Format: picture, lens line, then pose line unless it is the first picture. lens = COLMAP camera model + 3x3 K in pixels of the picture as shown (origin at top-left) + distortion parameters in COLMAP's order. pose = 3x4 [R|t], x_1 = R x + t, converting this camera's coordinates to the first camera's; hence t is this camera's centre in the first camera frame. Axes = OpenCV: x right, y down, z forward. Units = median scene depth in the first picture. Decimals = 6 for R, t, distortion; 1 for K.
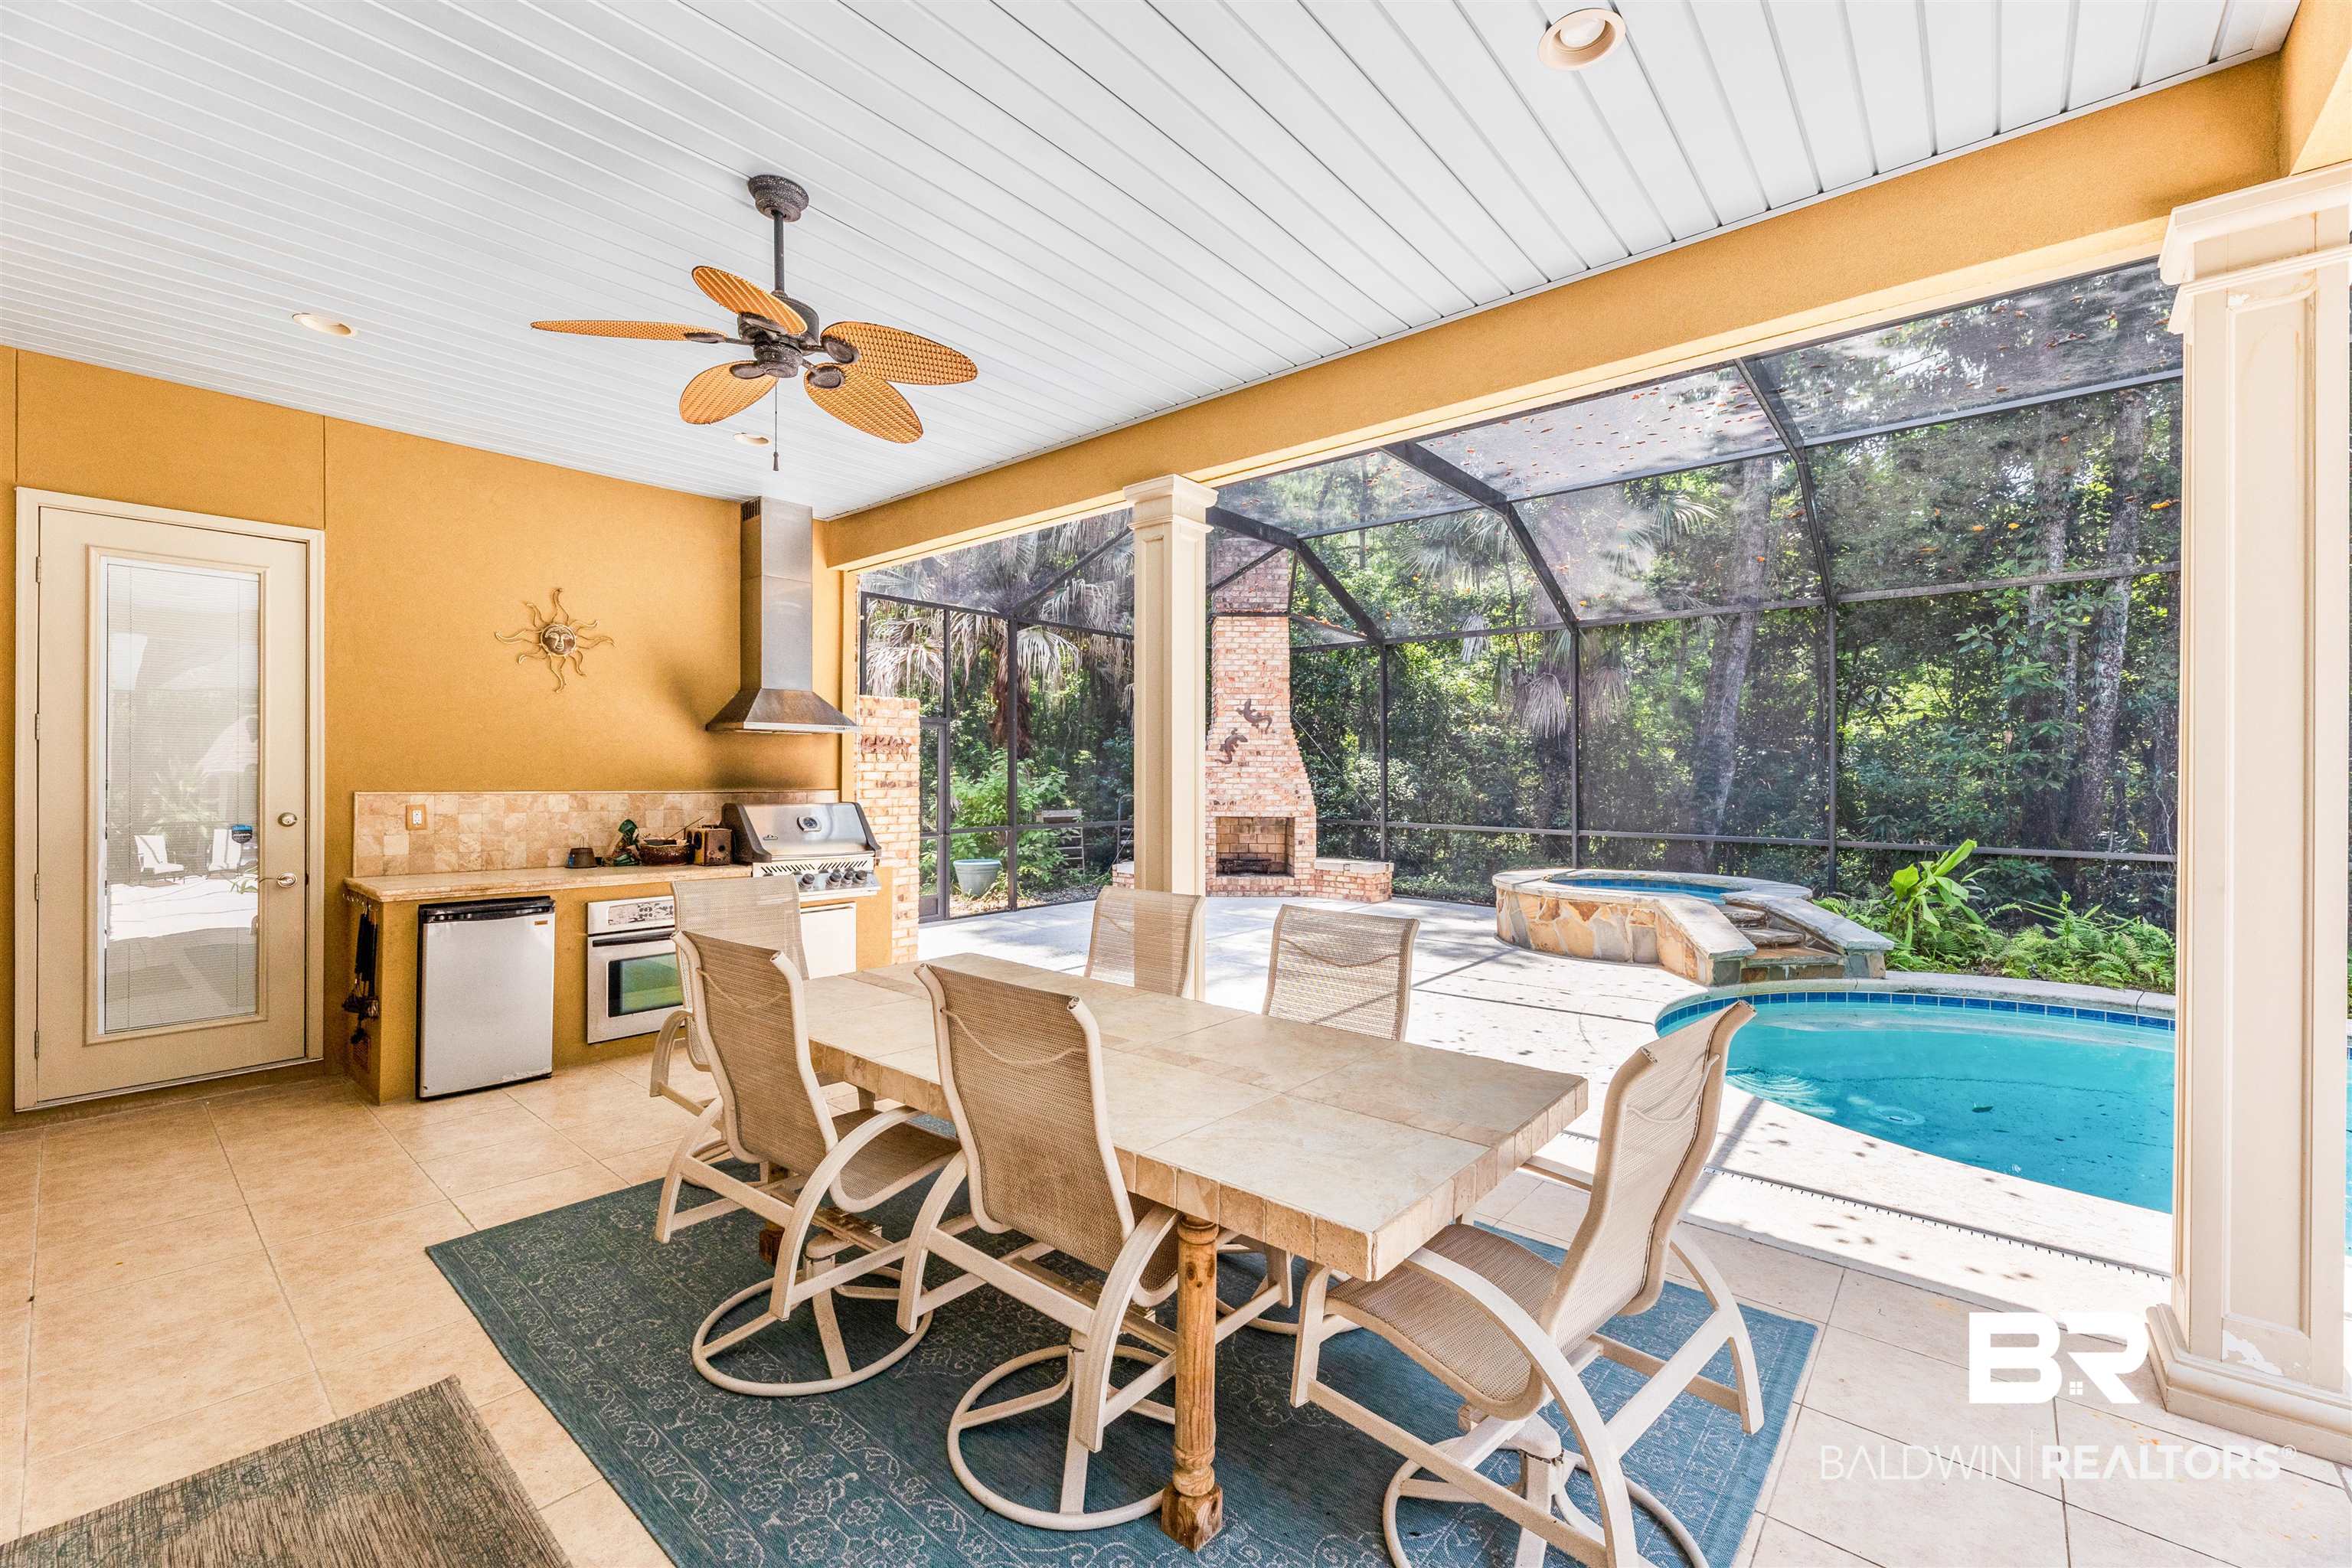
lens RADIAL K [[950.3, 0, 1164.6], [0, 950.3, 773.0], [0, 0, 1]] dist [-0.027053, 0.000046]
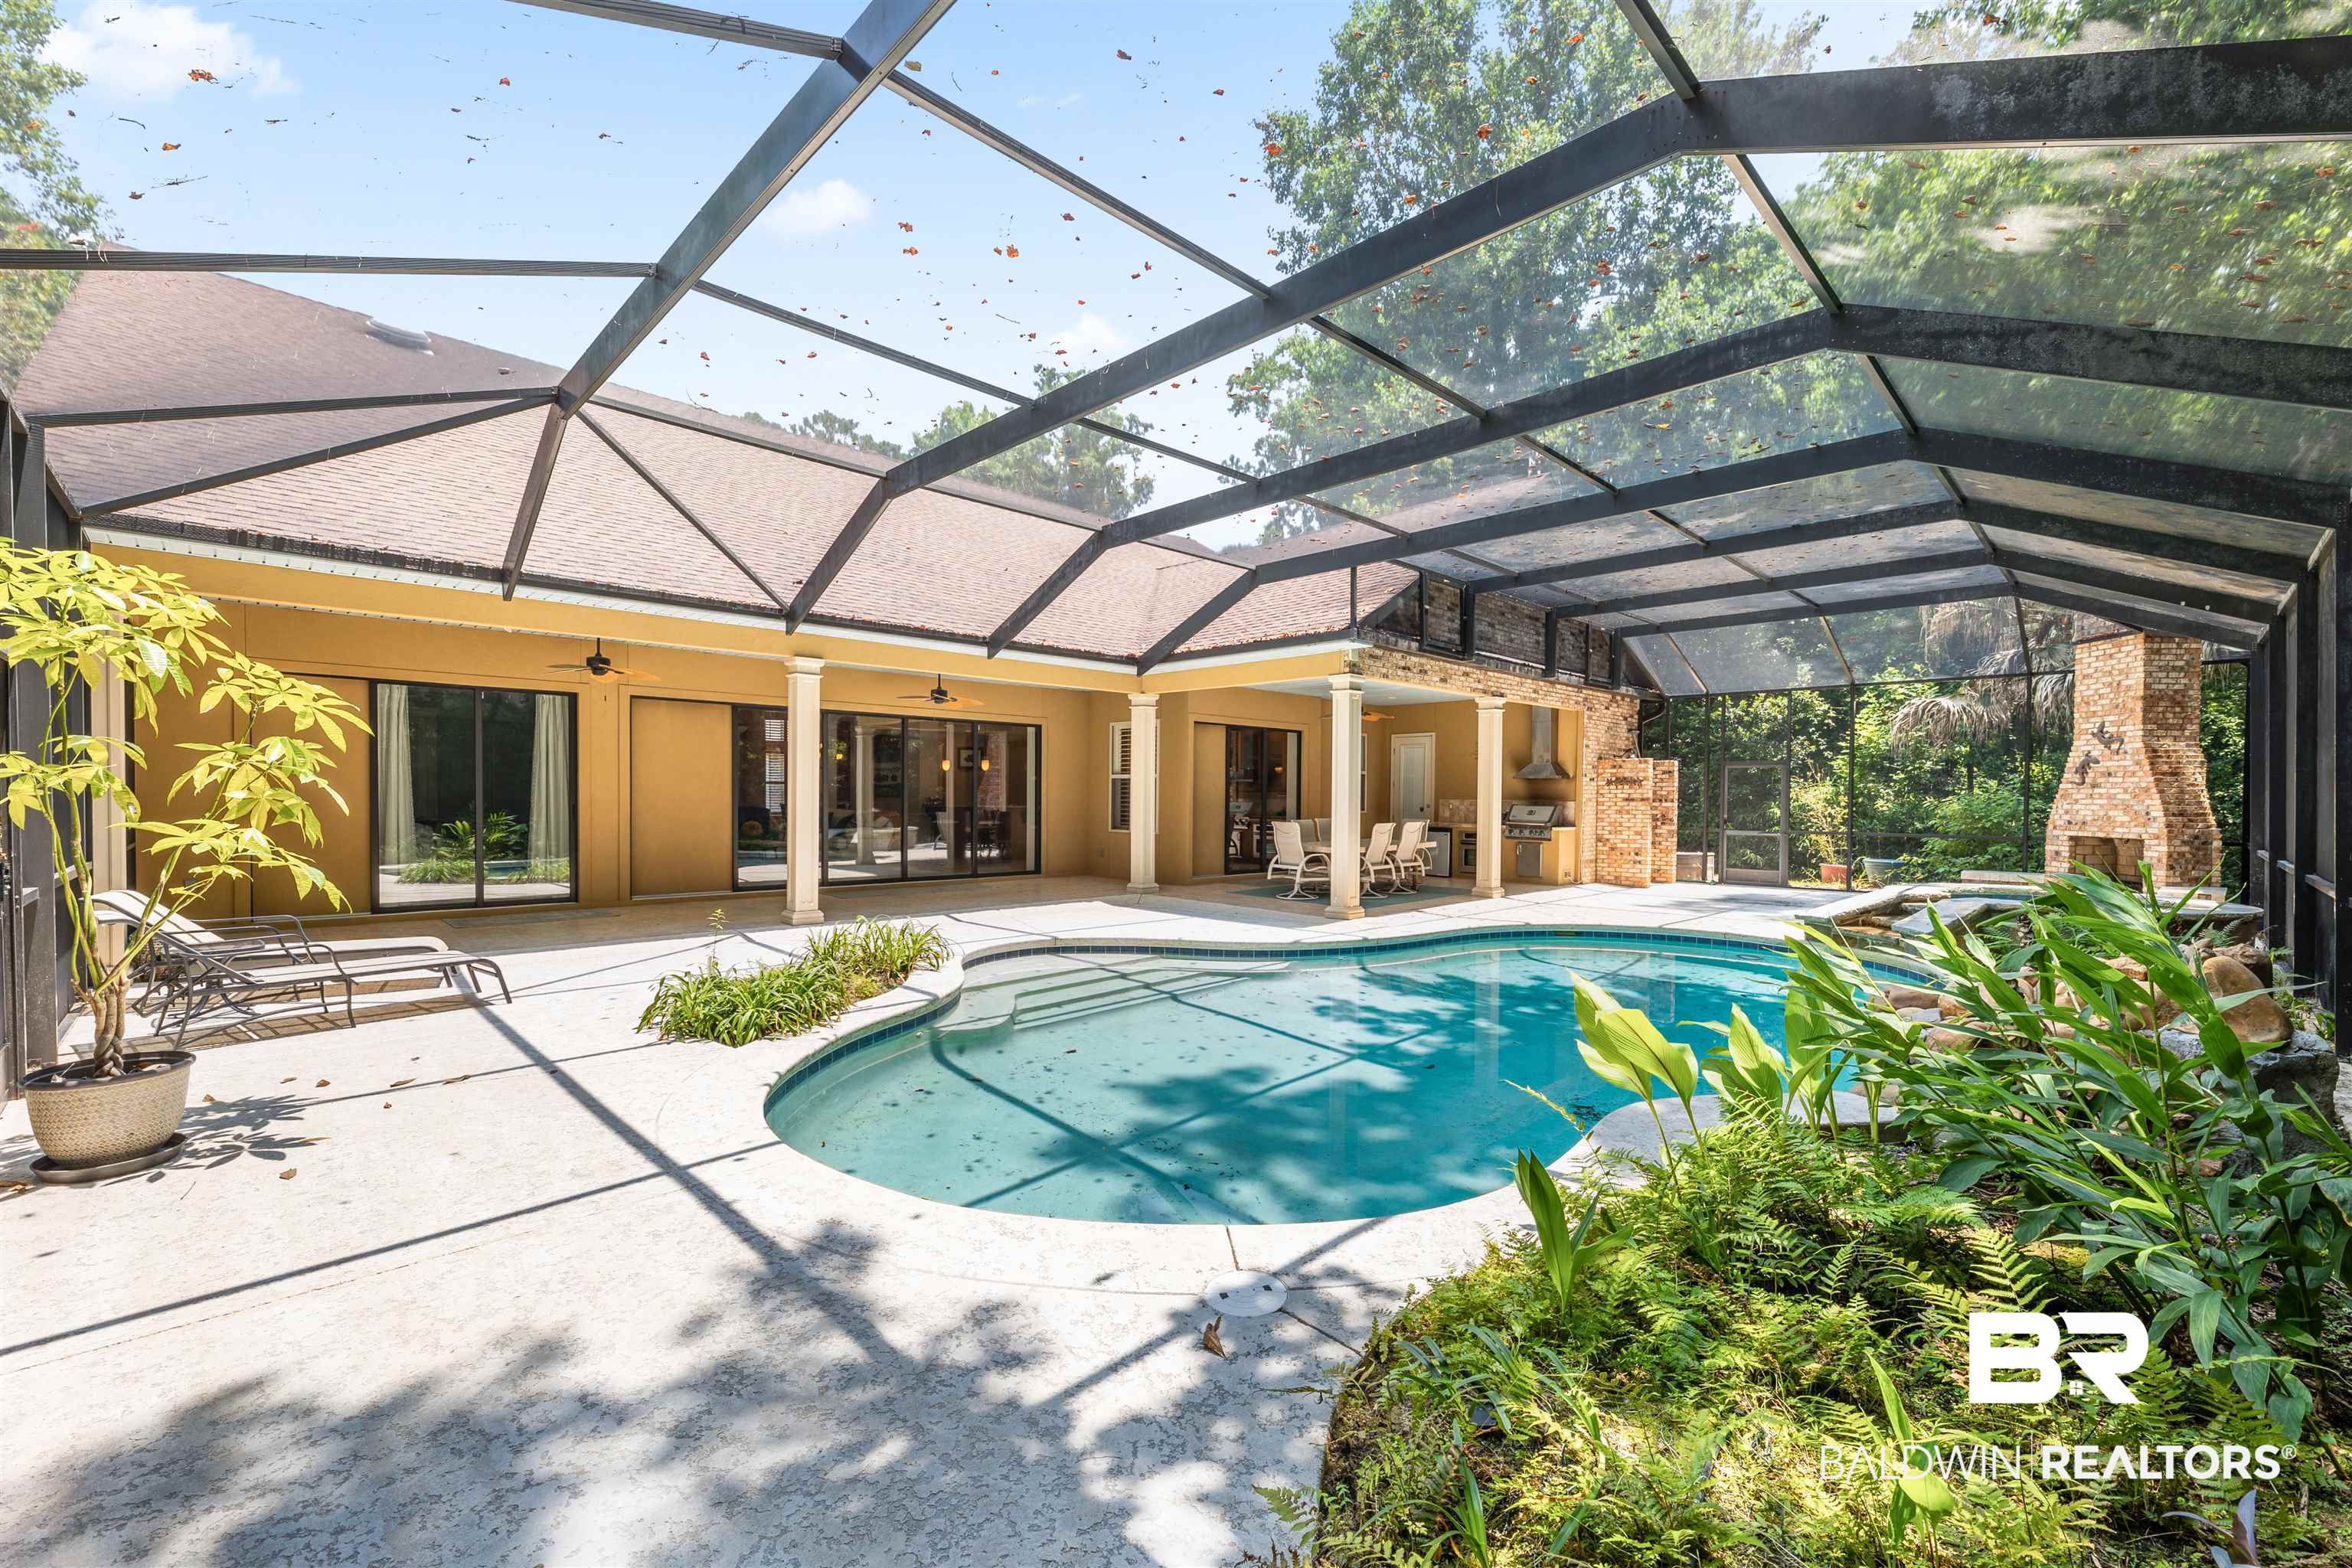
lens RADIAL K [[964.1, 0, 1178.7], [0, 964.1, 815.1], [0, 0, 1]] dist [0.002824, -0.012461]
pose [[-0.060513, 0.017426, -0.998015, 2.010496], [-0.002367, 0.999842, 0.017601, 0.011581], [0.998165, 0.003428, -0.060463, 0.130292]]
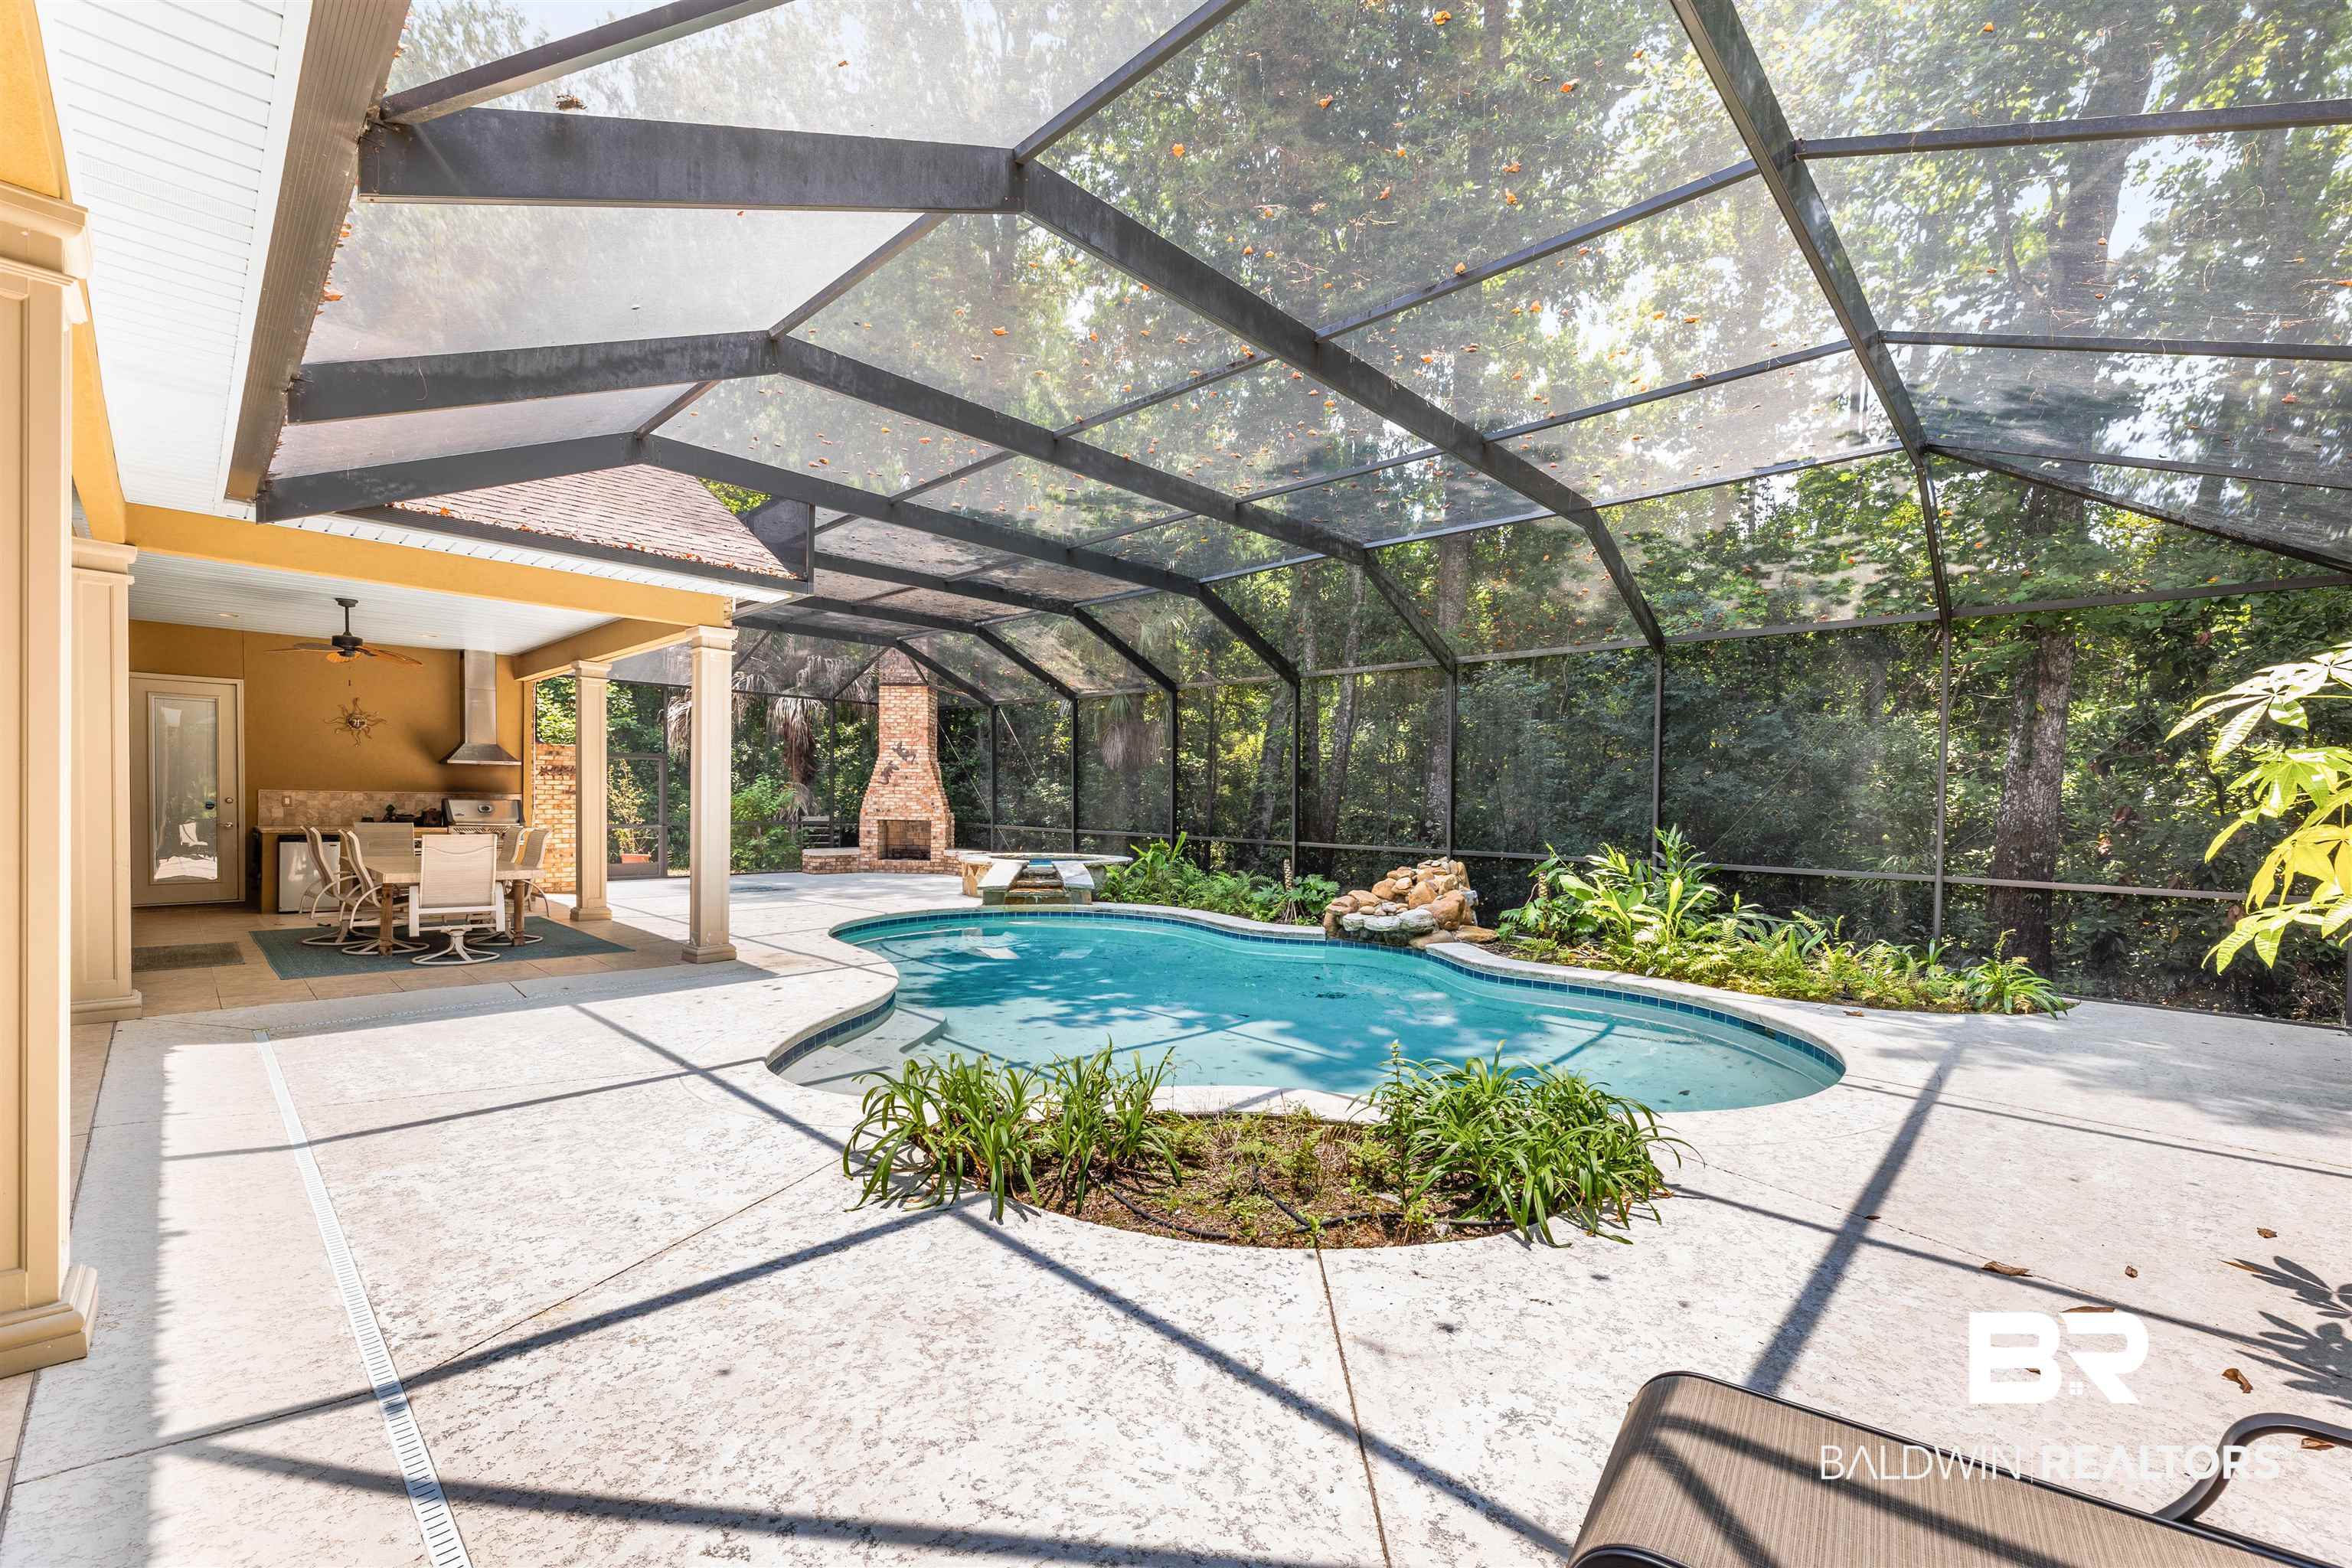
lens RADIAL K [[964.1, 0, 1178.7], [0, 964.1, 815.1], [0, 0, 1]] dist [0.002824, -0.012461]
pose [[0.999170, 0.012322, -0.038824, 1.007275], [-0.011617, 0.999765, 0.018330, 0.009156], [0.039041, -0.017864, 0.999078, -0.861632]]
